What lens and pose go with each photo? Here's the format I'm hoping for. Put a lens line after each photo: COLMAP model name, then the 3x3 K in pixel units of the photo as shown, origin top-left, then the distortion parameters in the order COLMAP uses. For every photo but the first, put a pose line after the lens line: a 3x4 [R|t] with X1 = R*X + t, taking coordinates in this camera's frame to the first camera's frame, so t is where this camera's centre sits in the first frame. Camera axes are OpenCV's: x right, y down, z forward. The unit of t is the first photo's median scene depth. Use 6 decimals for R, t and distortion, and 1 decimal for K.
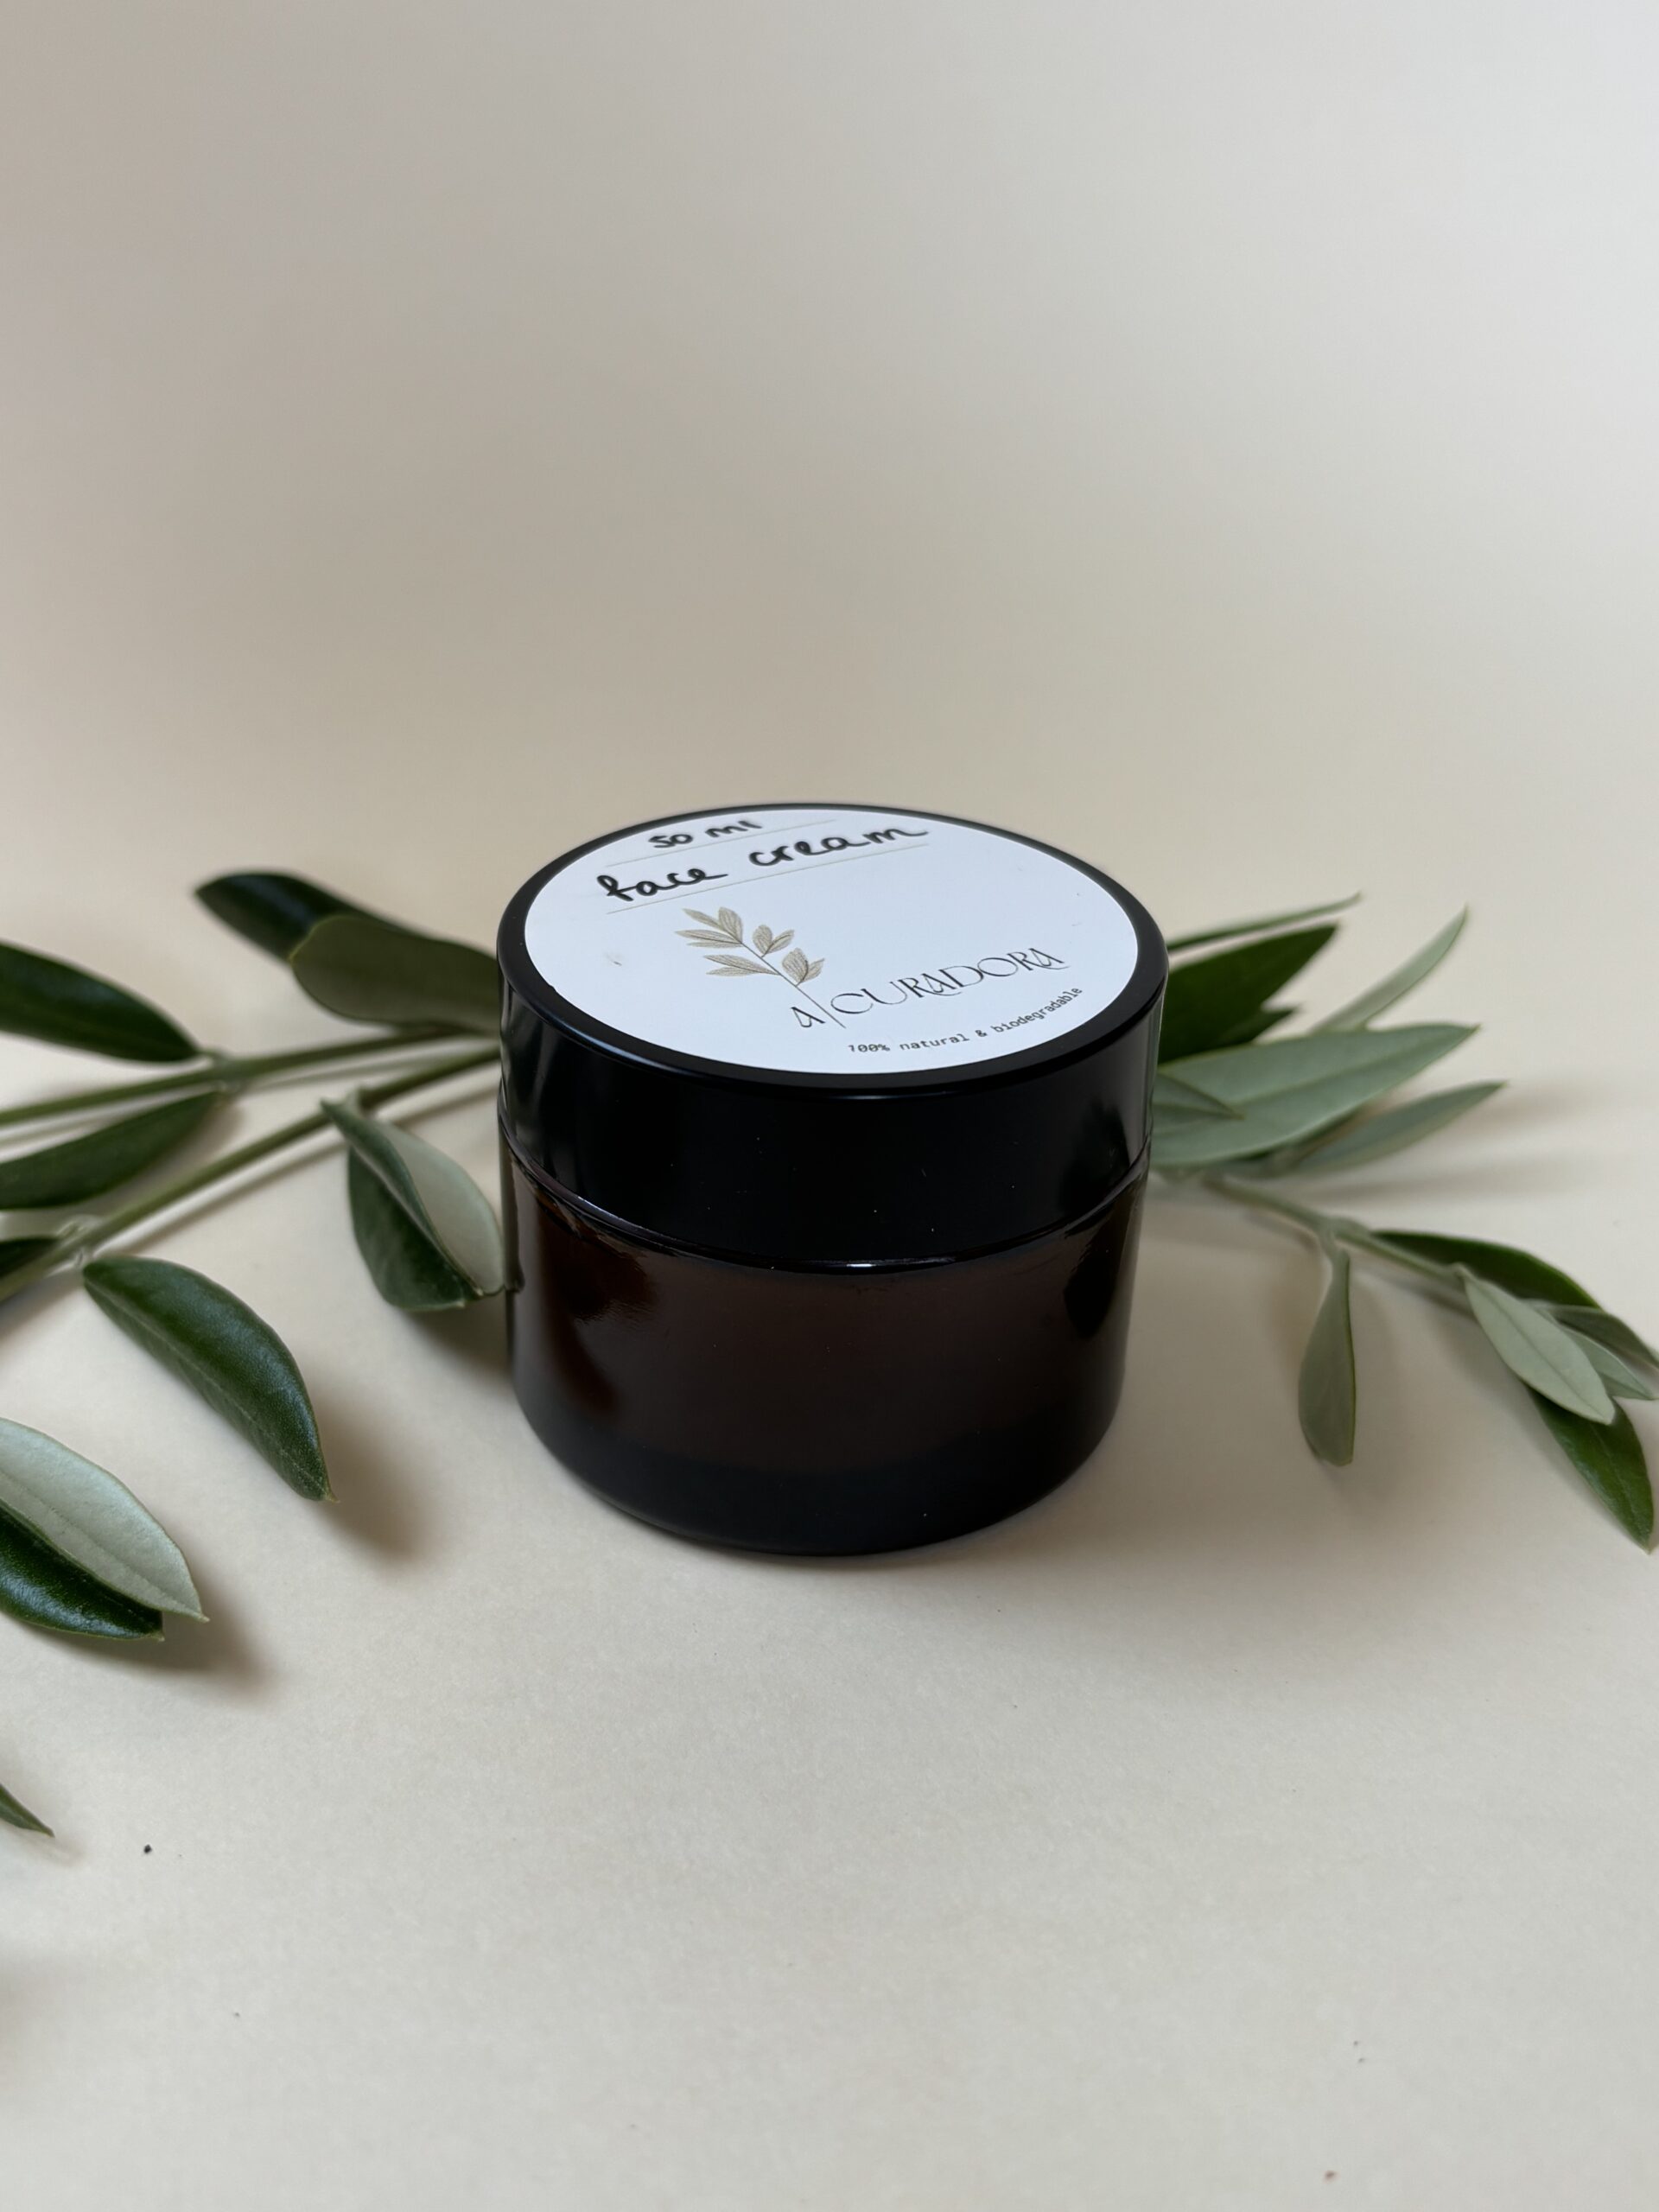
lens RADIAL K [[2353.0, 0, 829.5], [0, 2353.0, 1106.0], [0, 0, 1]] dist [-0.098108, 0.001458]
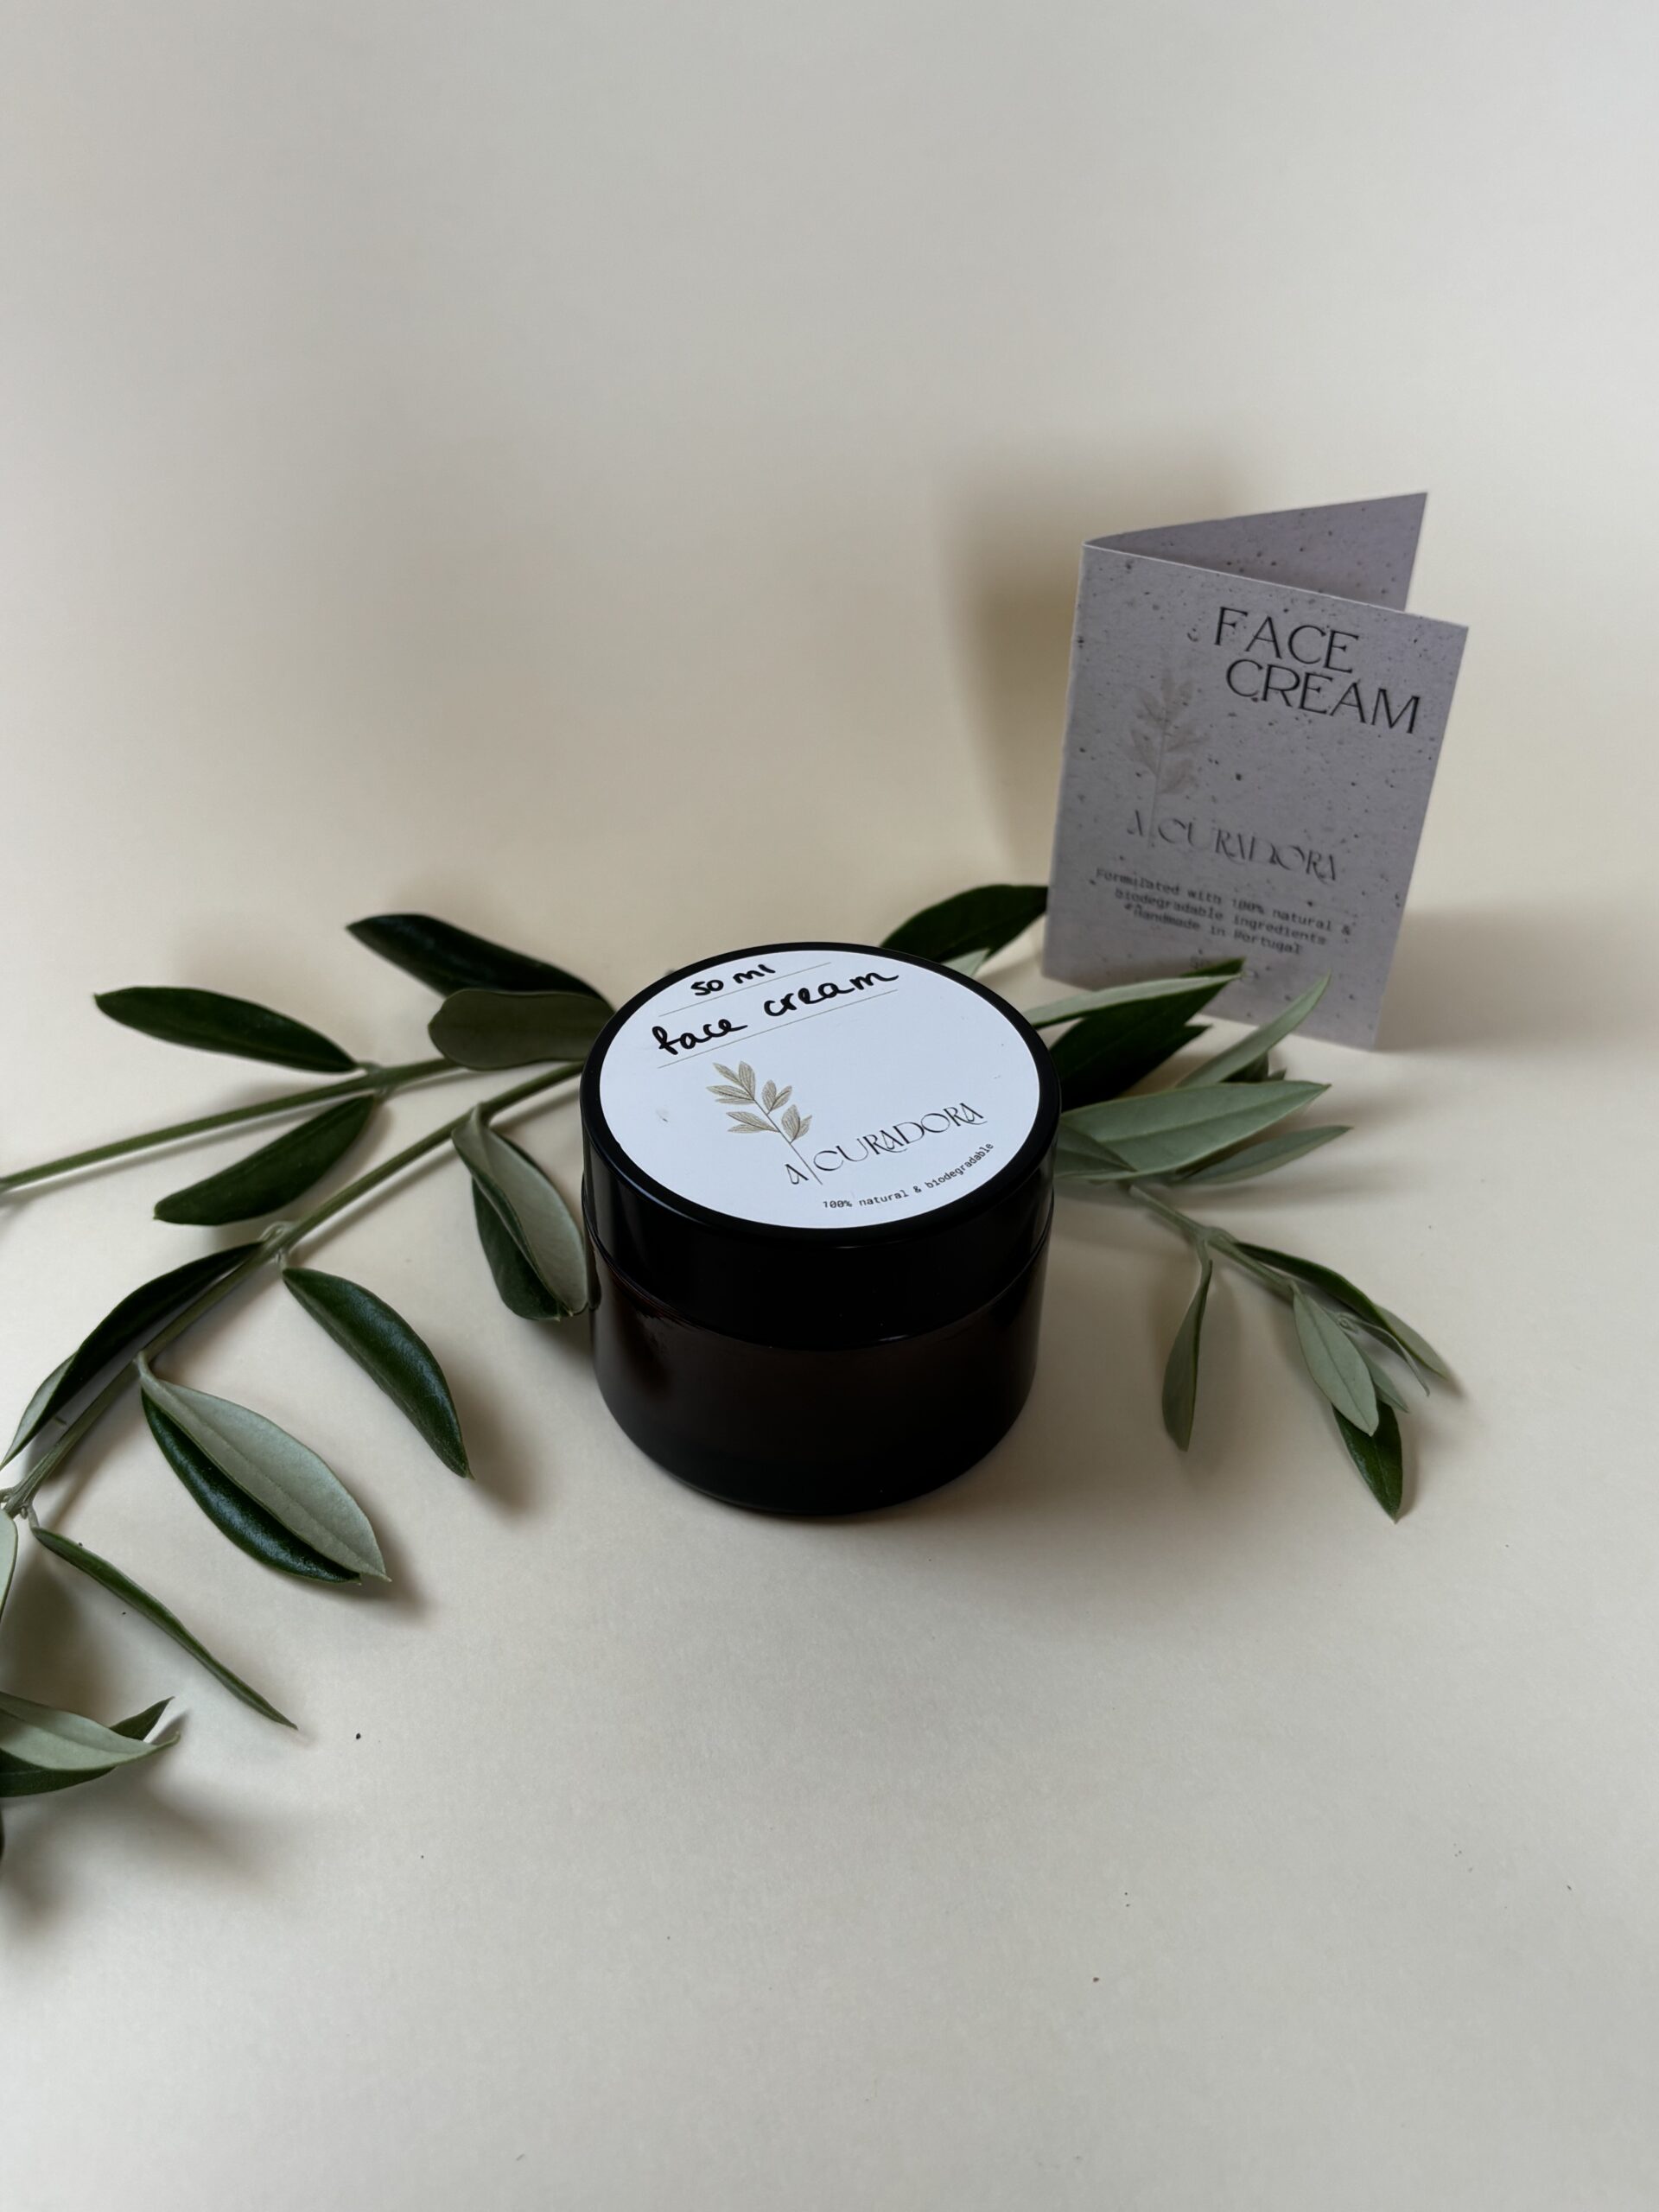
lens RADIAL K [[2274.5, 0, 829.5], [0, 2274.5, 1106.0], [0, 0, 1]] dist [-0.004814, -0.499967]
pose [[0.999222, 0.013815, -0.036941, 0.057609], [-0.007109, 0.984391, 0.175849, -0.303377], [0.038794, -0.175450, 0.983724, -0.332199]]
